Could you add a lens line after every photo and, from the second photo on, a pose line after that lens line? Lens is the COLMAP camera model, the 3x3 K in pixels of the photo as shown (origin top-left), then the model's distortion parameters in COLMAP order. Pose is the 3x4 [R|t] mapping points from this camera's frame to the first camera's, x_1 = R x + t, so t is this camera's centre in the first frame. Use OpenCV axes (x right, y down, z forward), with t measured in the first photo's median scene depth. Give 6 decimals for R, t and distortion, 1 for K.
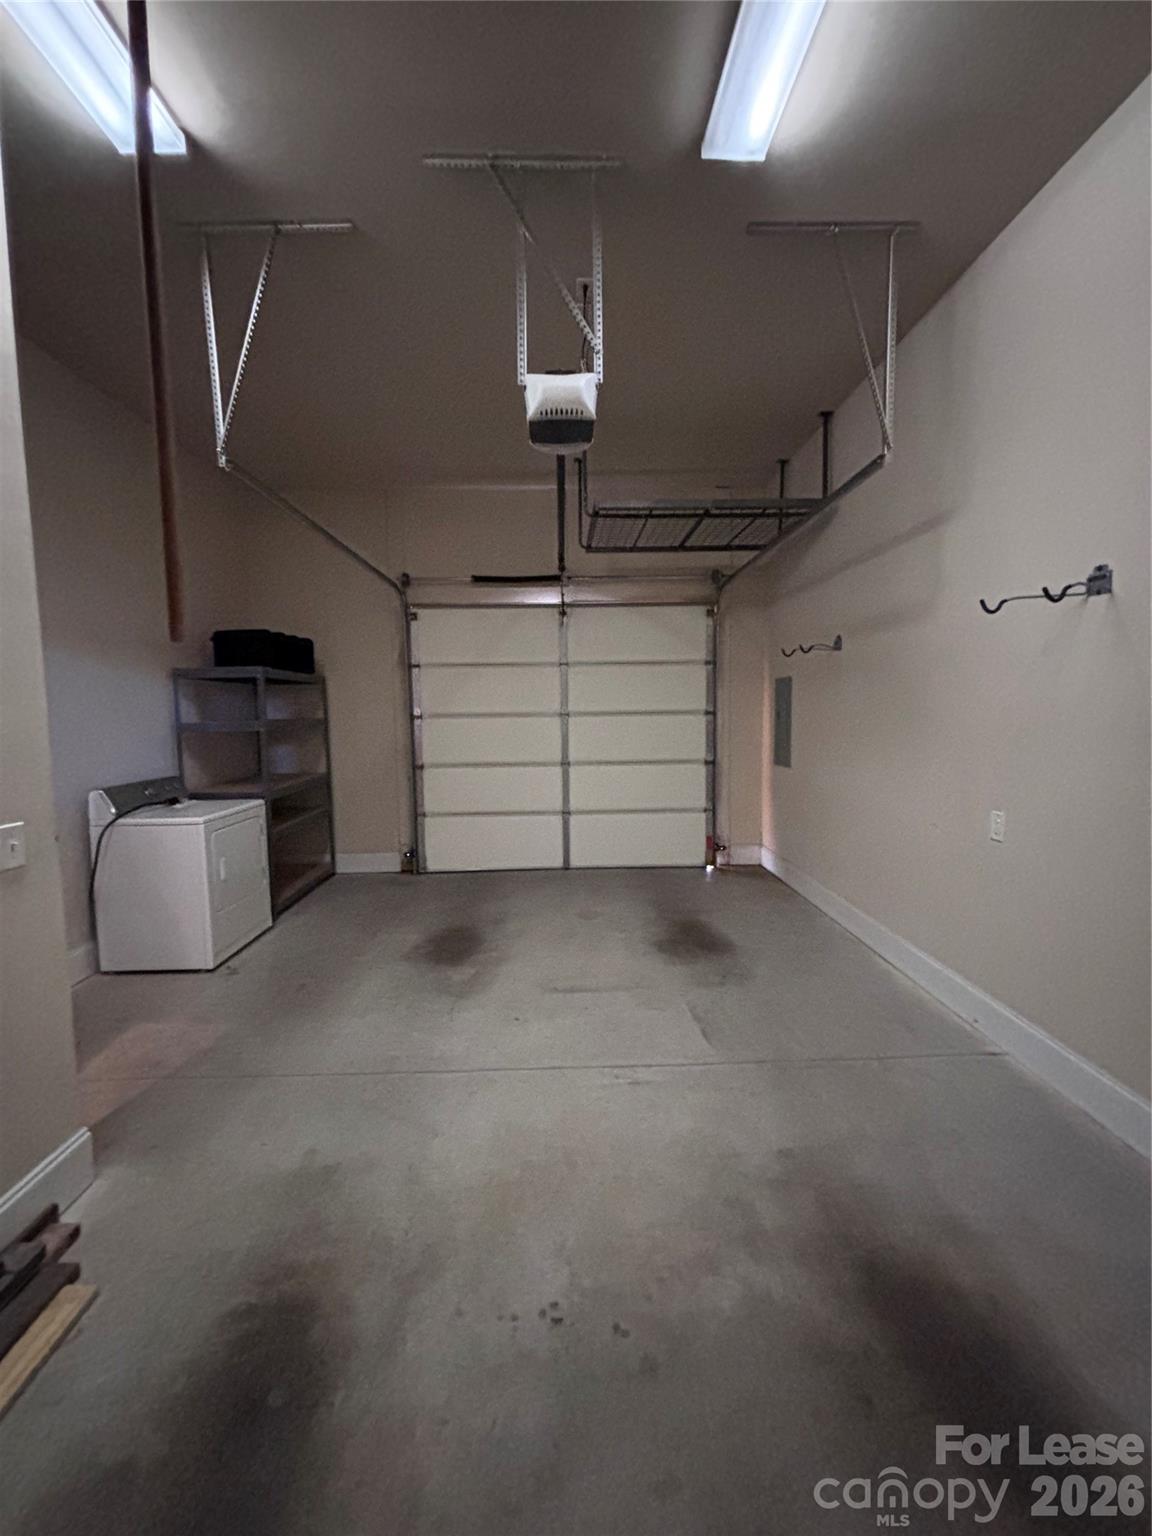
lens RADIAL K [[614.4, 0, 577.5], [0, 614.4, 764.2], [0, 0, 1]] dist [-0.001306, 0.000035]
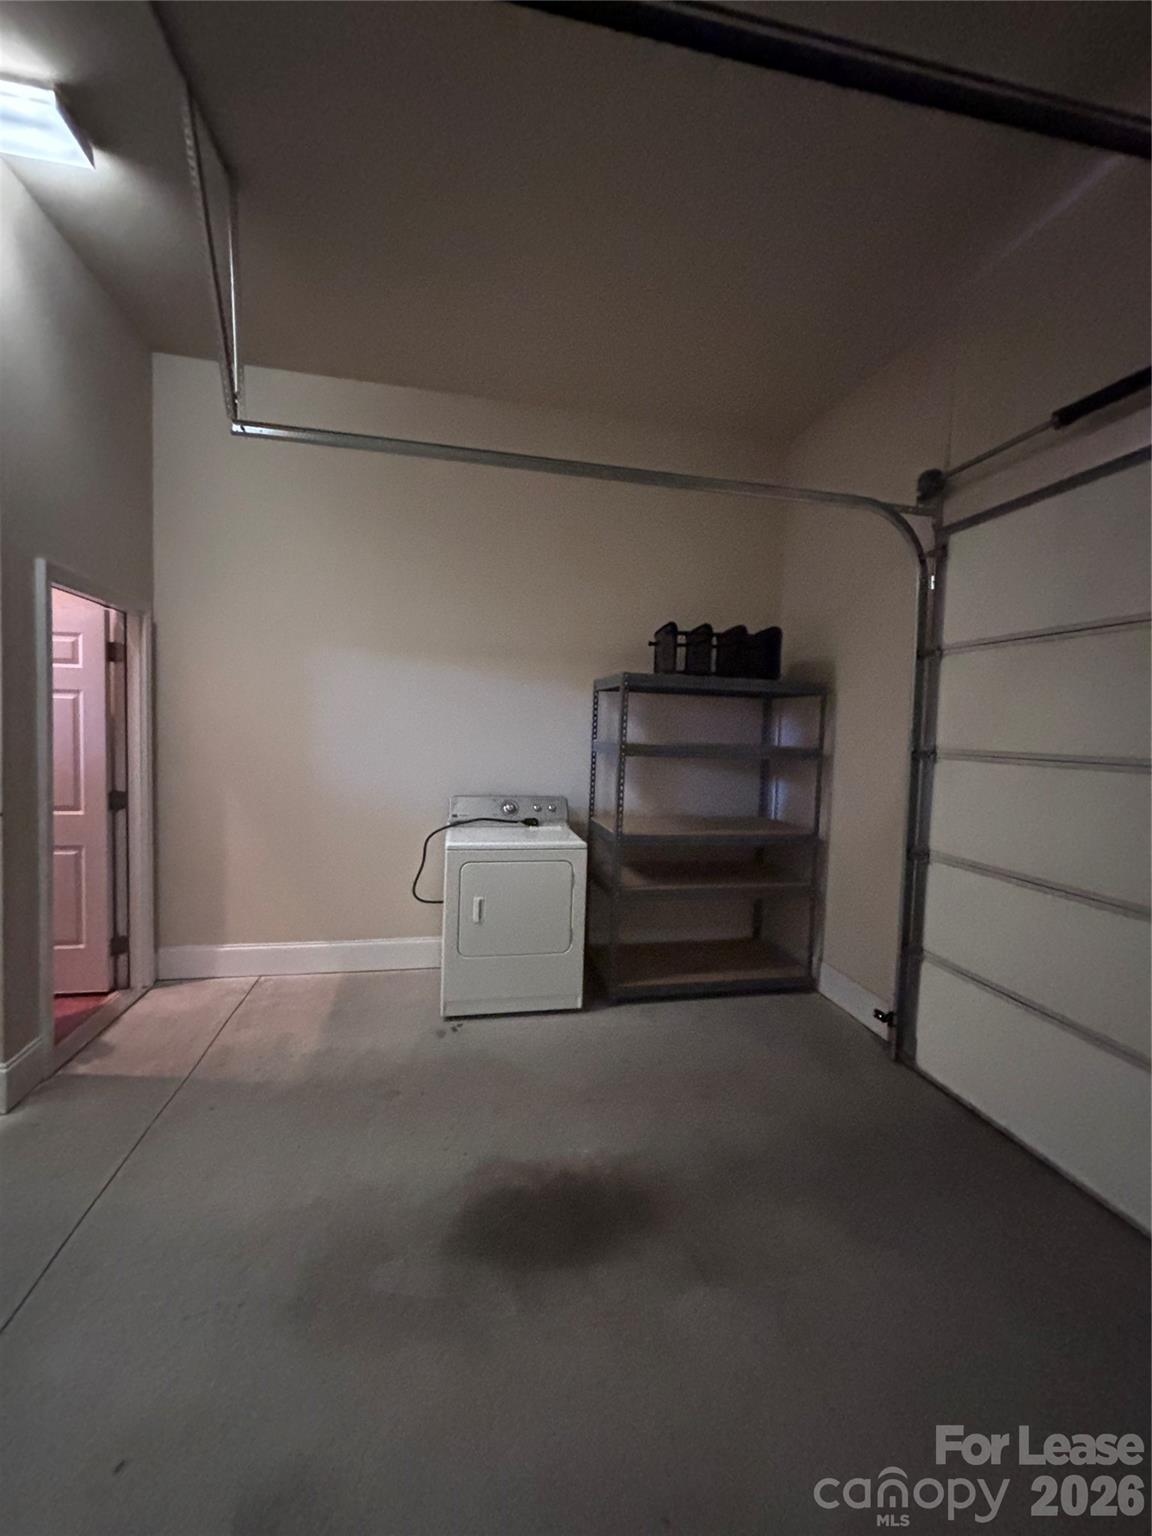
lens RADIAL K [[614.4, 0, 577.3], [0, 614.4, 761.6], [0, 0, 1]] dist [-0.001306, 0.000035]
pose [[0.184681, 0.089074, -0.978754, 0.171857], [-0.122394, 0.990216, 0.067023, -0.070088], [0.975148, 0.107416, 0.193776, 0.623458]]
